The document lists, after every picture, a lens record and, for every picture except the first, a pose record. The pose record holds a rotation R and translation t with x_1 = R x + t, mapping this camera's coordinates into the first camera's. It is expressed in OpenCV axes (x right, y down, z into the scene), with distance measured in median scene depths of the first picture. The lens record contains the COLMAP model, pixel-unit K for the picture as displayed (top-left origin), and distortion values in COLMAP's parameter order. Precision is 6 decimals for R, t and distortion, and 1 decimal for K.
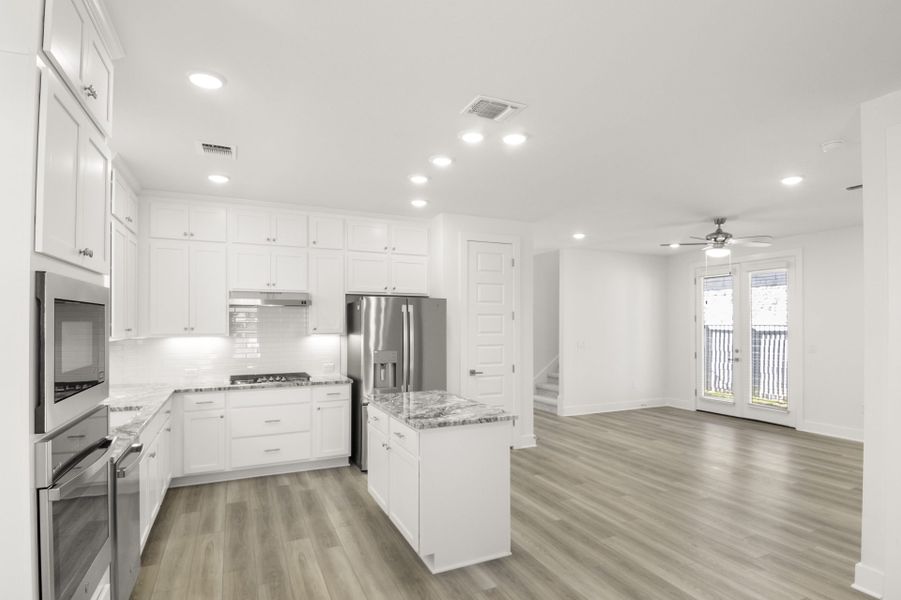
lens RADIAL K [[475.2, 0, 462.9], [0, 475.2, 321.2], [0, 0, 1]] dist [0.031049, -0.040167]
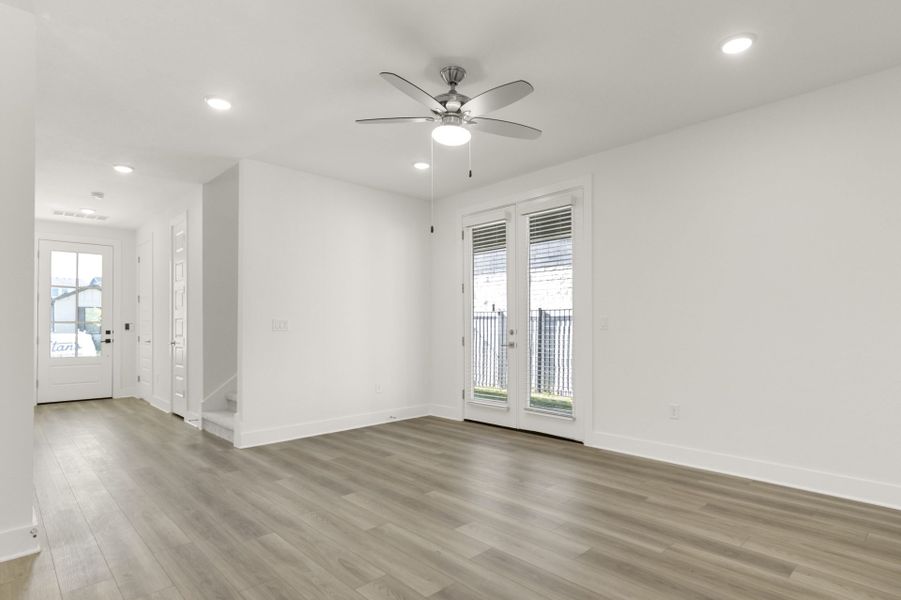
lens RADIAL K [[477.3, 0, 462.3], [0, 477.3, 322.9], [0, 0, 1]] dist [0.001236, 0.000304]
pose [[0.944995, 0.000891, 0.327084, 0.389862], [-0.000338, 0.999998, -0.001747, 0.069359], [-0.327085, 0.001541, 0.944994, 0.518703]]
